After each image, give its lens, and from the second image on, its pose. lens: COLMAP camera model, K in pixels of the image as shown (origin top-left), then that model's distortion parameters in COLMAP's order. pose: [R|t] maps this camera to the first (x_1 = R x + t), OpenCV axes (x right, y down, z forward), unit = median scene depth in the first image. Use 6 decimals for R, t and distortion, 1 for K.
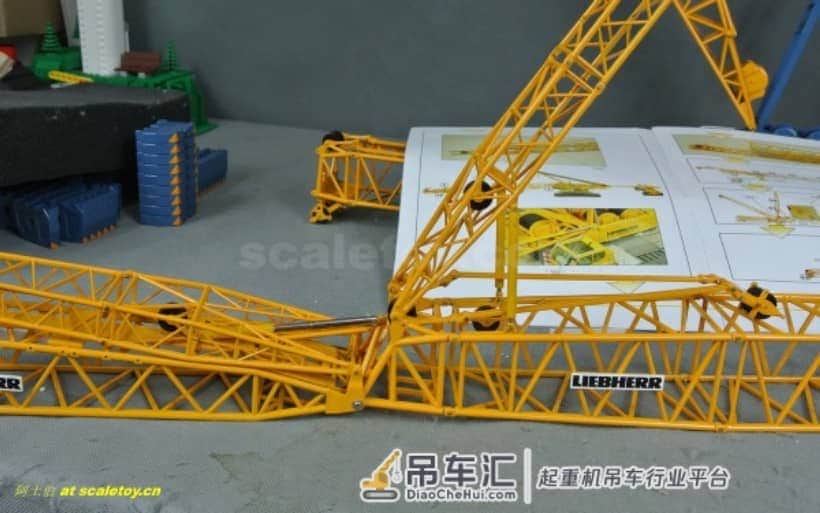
lens RADIAL K [[832.9, 0, 428.5], [0, 832.9, 228.6], [0, 0, 1]] dist [-0.051193, -0.008872]
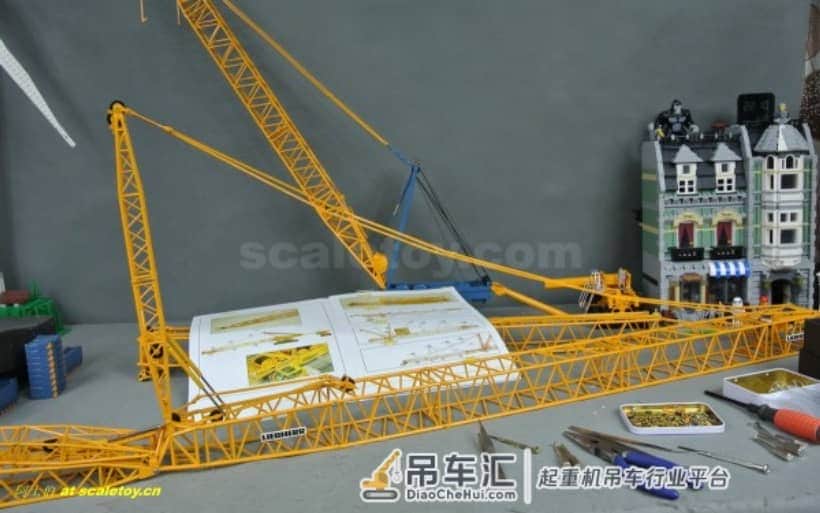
lens RADIAL K [[549.0, 0, 378.4], [0, 549.0, 276.0], [0, 0, 1]] dist [-0.042917, 0.002474]
pose [[0.958108, -0.134177, 0.253032, 0.146270], [0.169664, 0.977670, -0.123999, 0.004637], [-0.230744, 0.161735, 0.959479, -0.412580]]
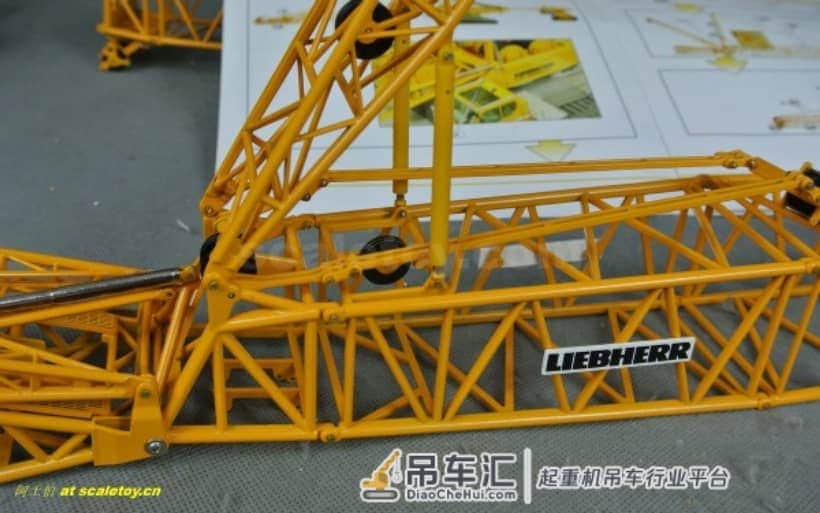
lens RADIAL K [[832.9, 0, 428.5], [0, 832.9, 228.6], [0, 0, 1]] dist [-0.051193, -0.008872]
pose [[0.981161, -0.066803, 0.181274, -0.001288], [0.028784, 0.978389, 0.204762, -0.021638], [-0.191035, -0.195686, 0.961880, 0.444420]]
